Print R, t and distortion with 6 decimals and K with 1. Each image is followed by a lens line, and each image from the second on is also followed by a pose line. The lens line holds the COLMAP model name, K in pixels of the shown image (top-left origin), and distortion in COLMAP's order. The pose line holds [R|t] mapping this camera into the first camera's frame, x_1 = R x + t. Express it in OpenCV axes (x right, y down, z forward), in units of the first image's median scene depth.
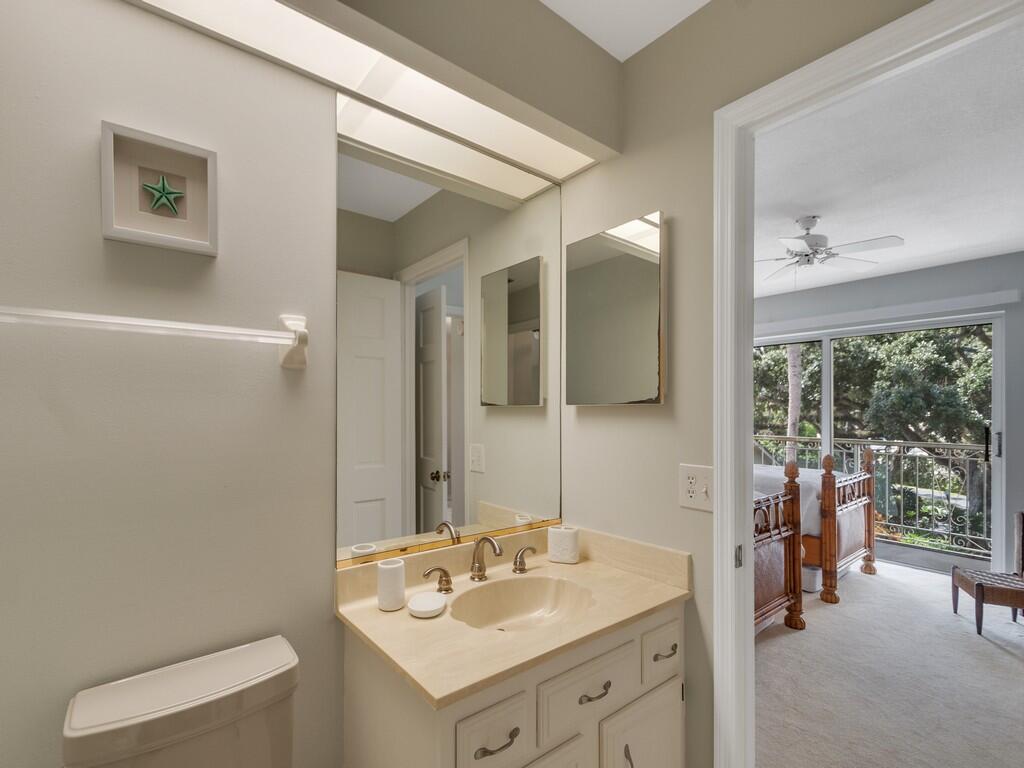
lens RADIAL K [[481.9, 0, 490.9], [0, 481.9, 397.5], [0, 0, 1]] dist [0.028813, -0.011951]
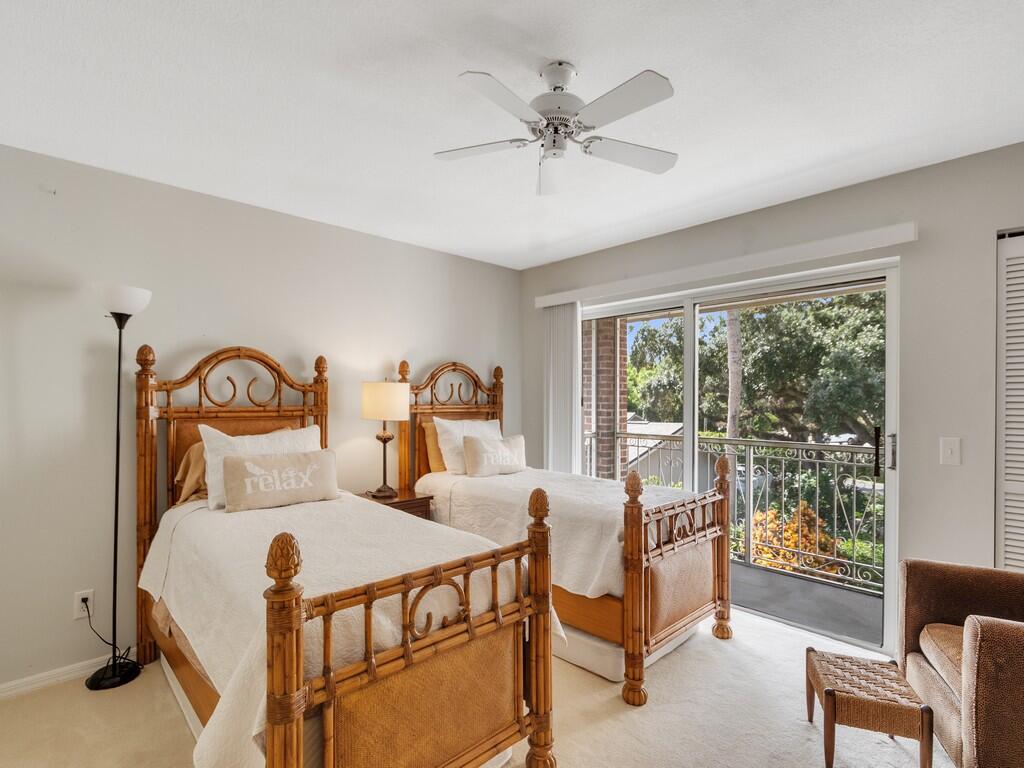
lens RADIAL K [[511.2, 0, 509.0], [0, 511.2, 390.9], [0, 0, 1]] dist [0.020282, 0.000255]
pose [[0.996557, 0.002651, 0.082870, 0.154524], [-0.003234, 0.999971, 0.006908, 0.002408], [-0.082850, -0.007153, 0.996536, 0.112434]]
